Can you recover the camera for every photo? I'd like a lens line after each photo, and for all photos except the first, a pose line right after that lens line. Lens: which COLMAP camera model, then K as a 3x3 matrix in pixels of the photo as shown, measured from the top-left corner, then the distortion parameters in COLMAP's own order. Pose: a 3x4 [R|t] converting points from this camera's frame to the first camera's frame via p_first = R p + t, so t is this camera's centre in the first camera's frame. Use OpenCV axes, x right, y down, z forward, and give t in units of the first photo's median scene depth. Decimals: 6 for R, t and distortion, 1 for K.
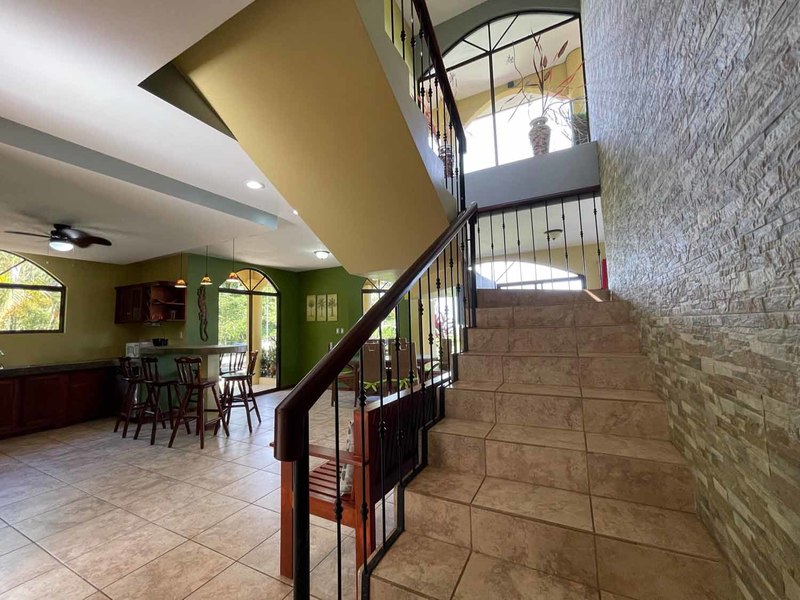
lens RADIAL K [[326.5, 0, 398.4], [0, 326.5, 298.6], [0, 0, 1]] dist [0.000539, 0.000166]
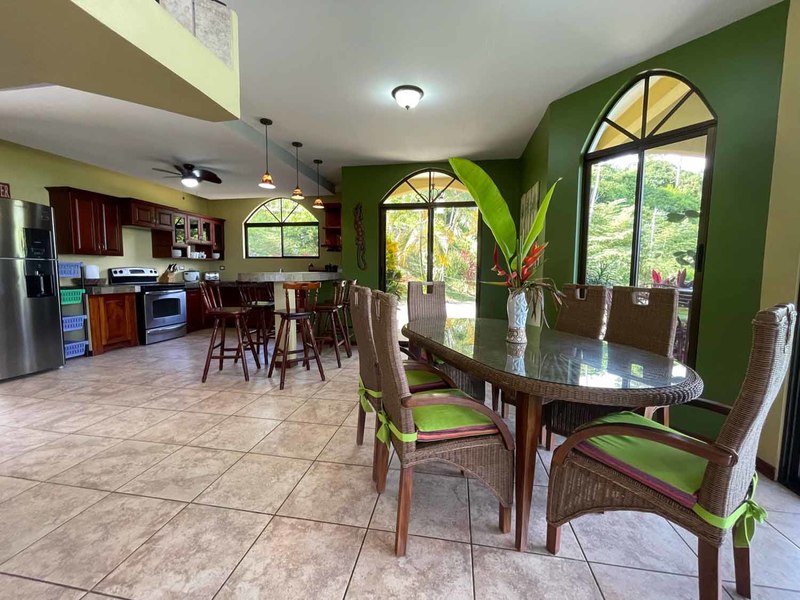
lens RADIAL K [[326.5, 0, 398.4], [0, 326.5, 298.6], [0, 0, 1]] dist [0.000539, 0.000166]
pose [[0.306224, 0.111126, -0.945451, 0.321593], [0.064961, 0.988409, 0.137215, 0.118309], [0.949740, -0.103436, 0.295456, 1.049802]]
